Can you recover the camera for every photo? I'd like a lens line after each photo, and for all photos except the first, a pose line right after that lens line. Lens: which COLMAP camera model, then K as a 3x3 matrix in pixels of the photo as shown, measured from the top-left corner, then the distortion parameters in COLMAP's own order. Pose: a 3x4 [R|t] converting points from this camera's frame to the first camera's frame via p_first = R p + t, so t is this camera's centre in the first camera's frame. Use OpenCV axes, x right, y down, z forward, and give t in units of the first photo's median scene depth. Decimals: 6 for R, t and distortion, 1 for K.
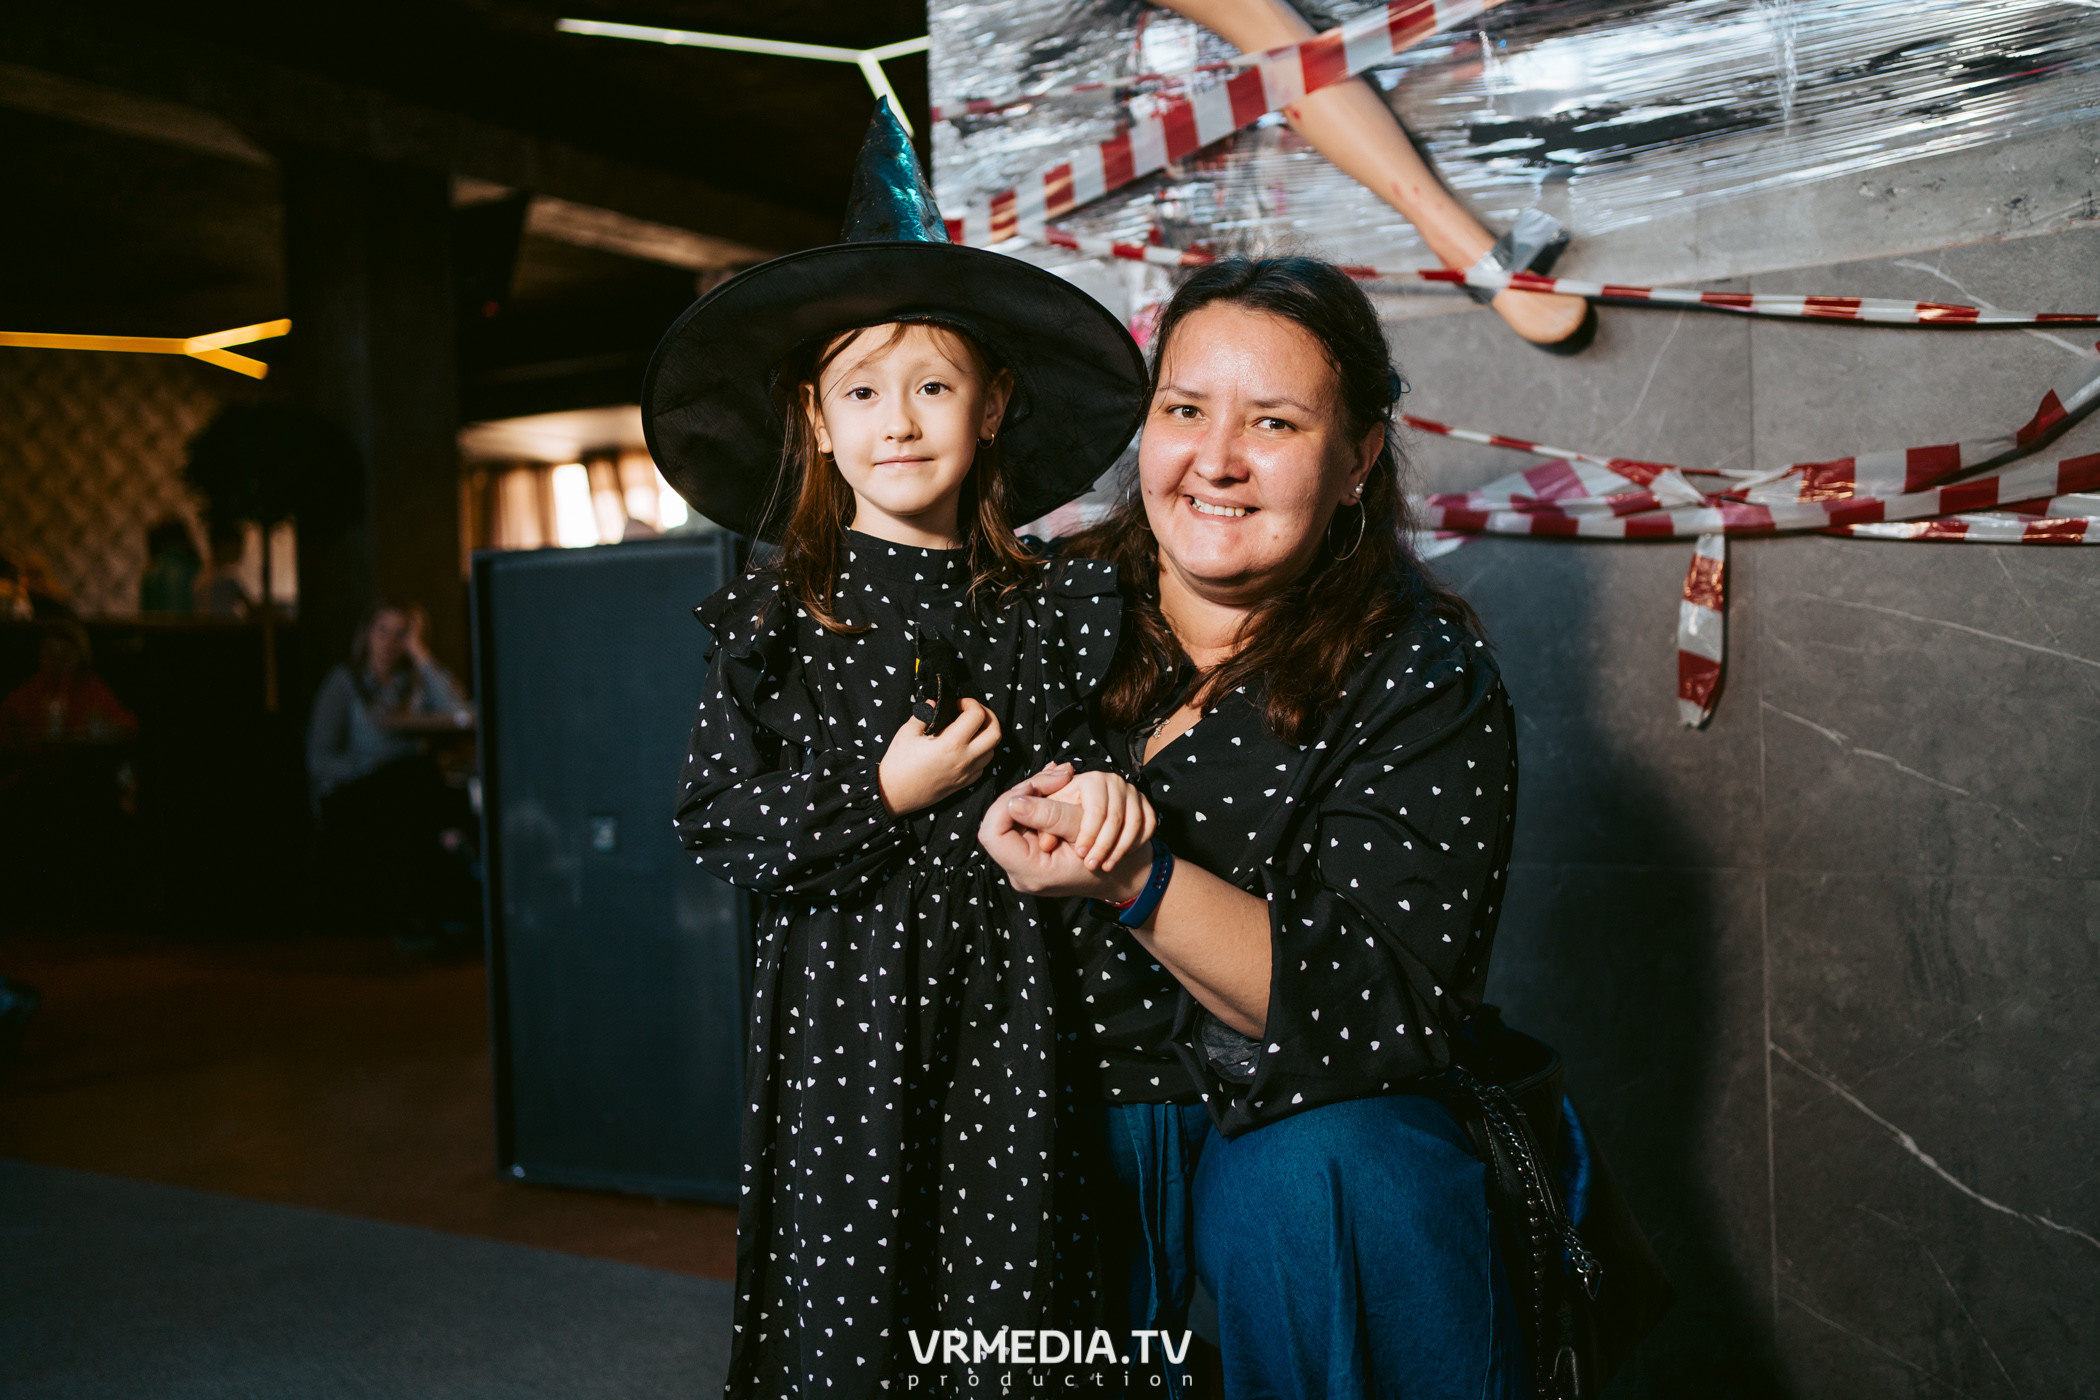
lens RADIAL K [[2111.2, 0, 1054.0], [0, 2111.2, 688.0], [0, 0, 1]] dist [0.027360, 0.000000]
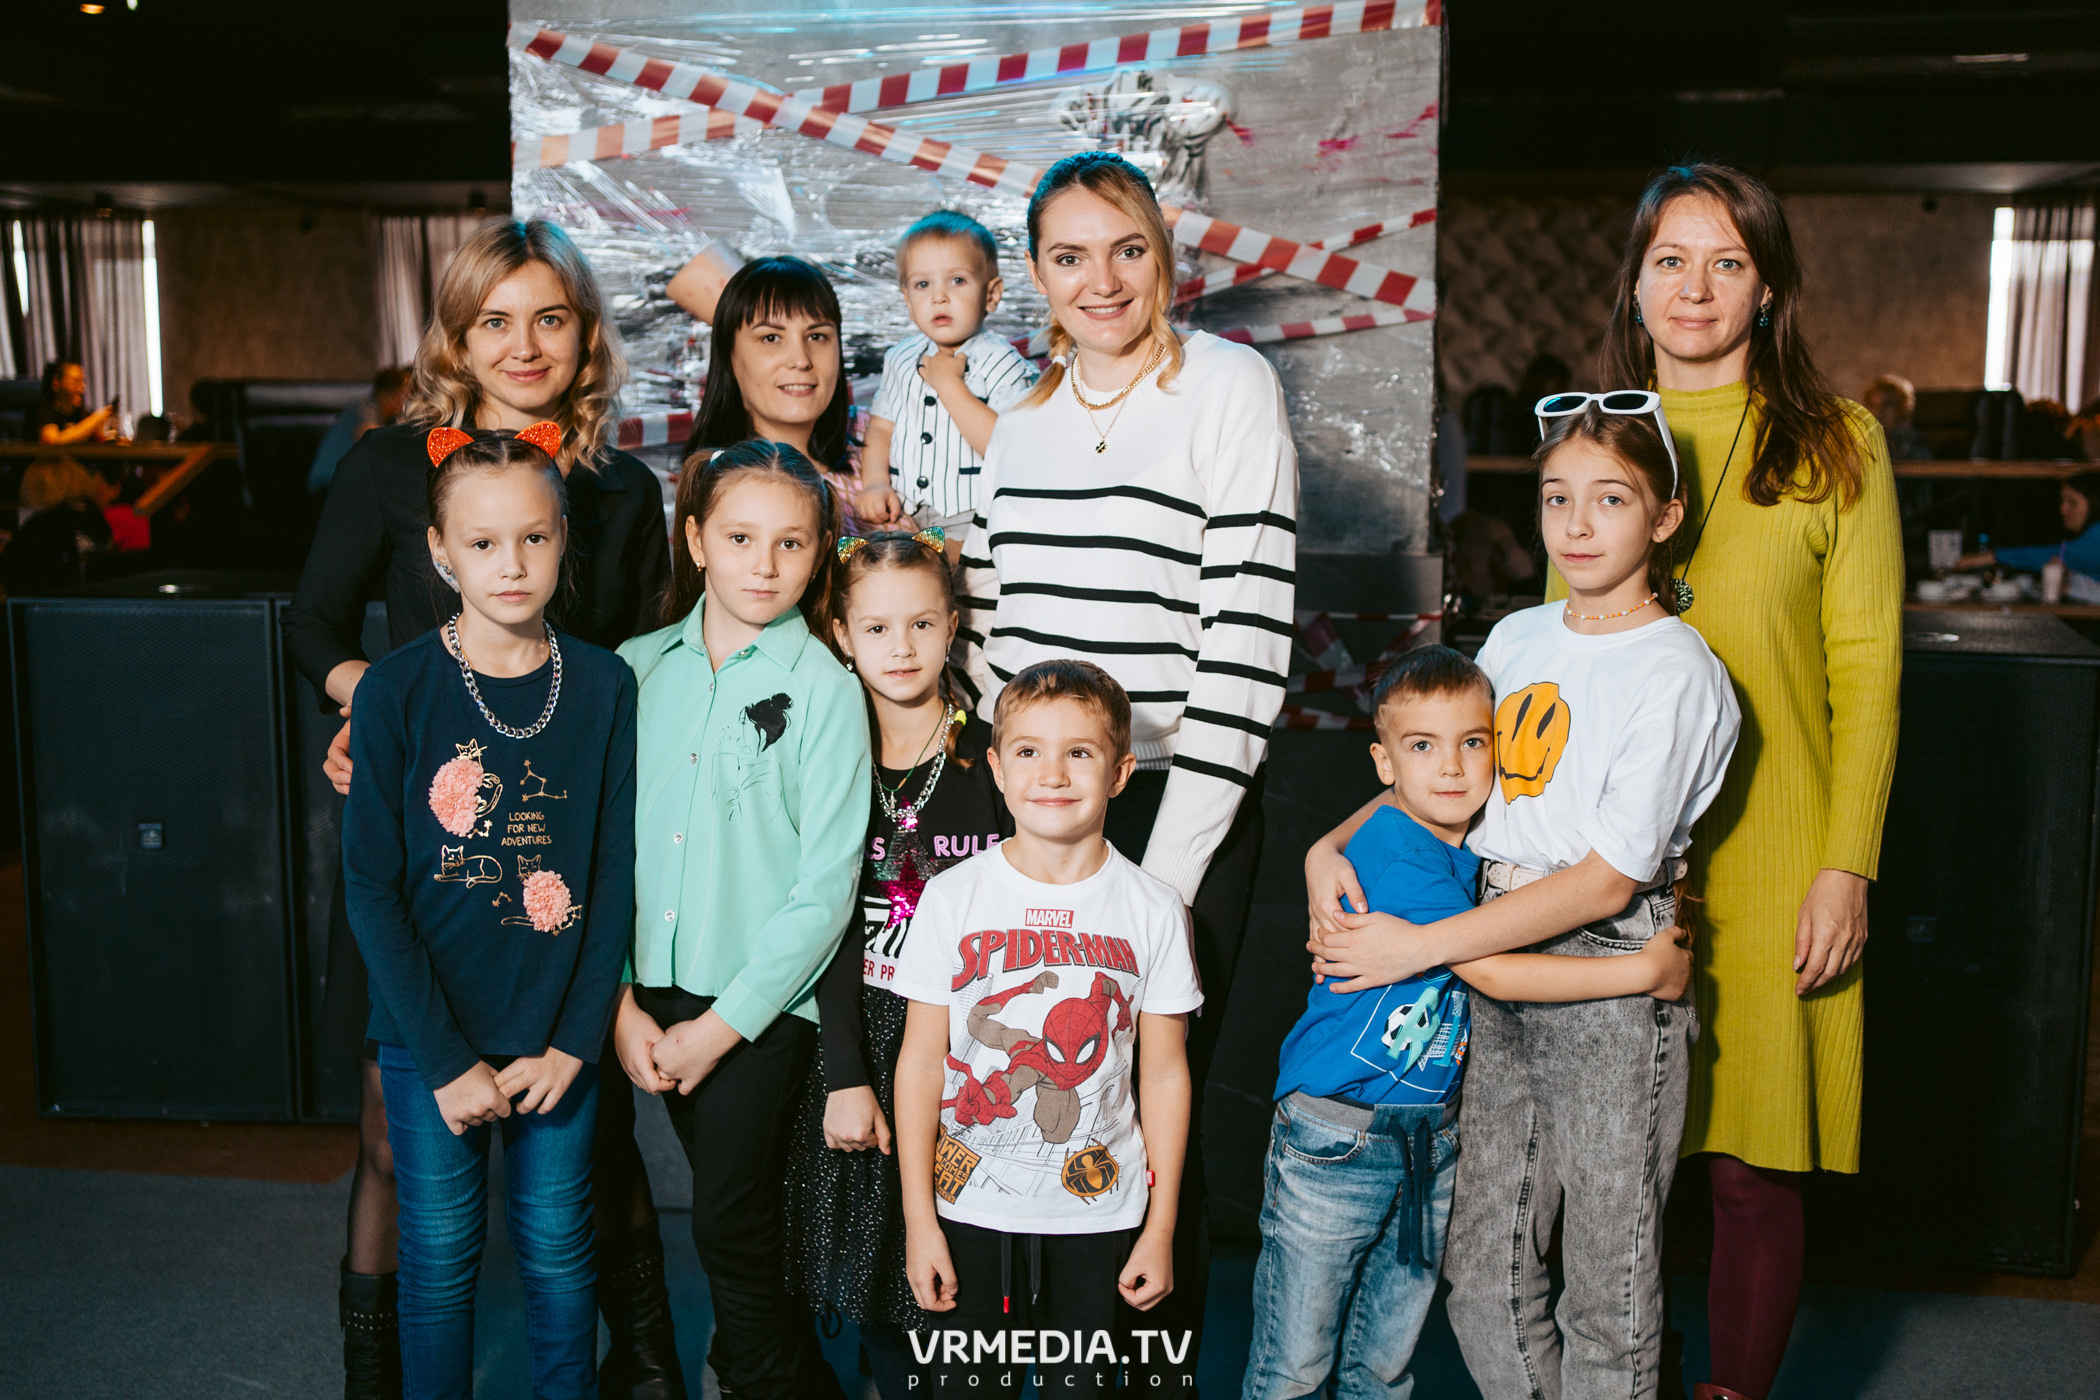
lens RADIAL K [[2295.2, 0, 1062.0], [0, 2295.2, 676.2], [0, 0, 1]] dist [0.012710, 0.000000]
pose [[0.912895, -0.011755, 0.408026, -0.395161], [-0.032492, 0.994321, 0.101341, -0.253660], [-0.406900, -0.105771, 0.907329, -0.600113]]
